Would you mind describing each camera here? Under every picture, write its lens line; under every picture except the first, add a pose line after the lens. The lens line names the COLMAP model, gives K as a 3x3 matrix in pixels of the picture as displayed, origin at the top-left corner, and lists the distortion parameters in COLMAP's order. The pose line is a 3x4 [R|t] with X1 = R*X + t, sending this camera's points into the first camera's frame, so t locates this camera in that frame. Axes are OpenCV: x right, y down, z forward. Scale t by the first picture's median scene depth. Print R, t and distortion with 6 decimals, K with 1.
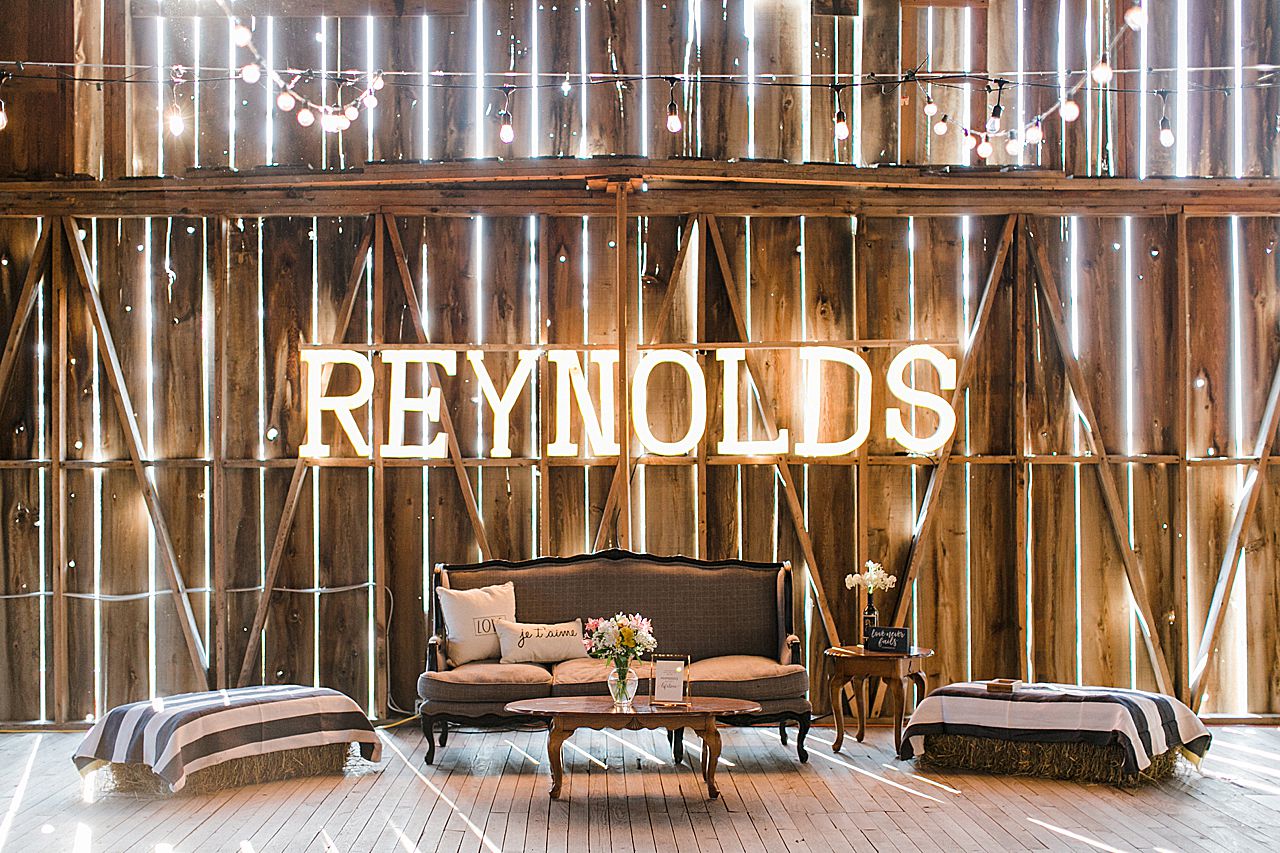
lens RADIAL K [[1851.7, 0, 639.8], [0, 1851.7, 429.1], [0, 0, 1]] dist [-0.006038, 0.000000]
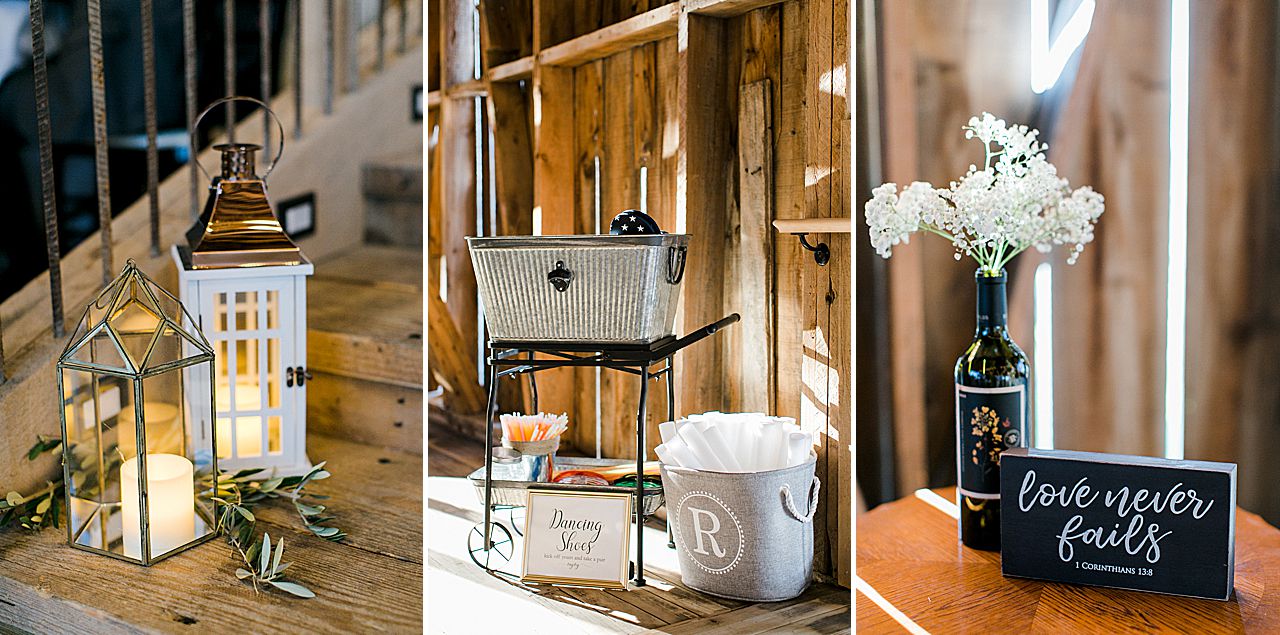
lens RADIAL K [[1924.8, 0, 640.1], [0, 1924.8, 316.3], [0, 0, 1]] dist [0.002403, 0.000000]
pose [[0.999804, -0.007421, 0.018334, 0.079340], [0.004965, 0.991428, 0.130558, 0.064166], [-0.019146, -0.130442, 0.991271, 0.775413]]
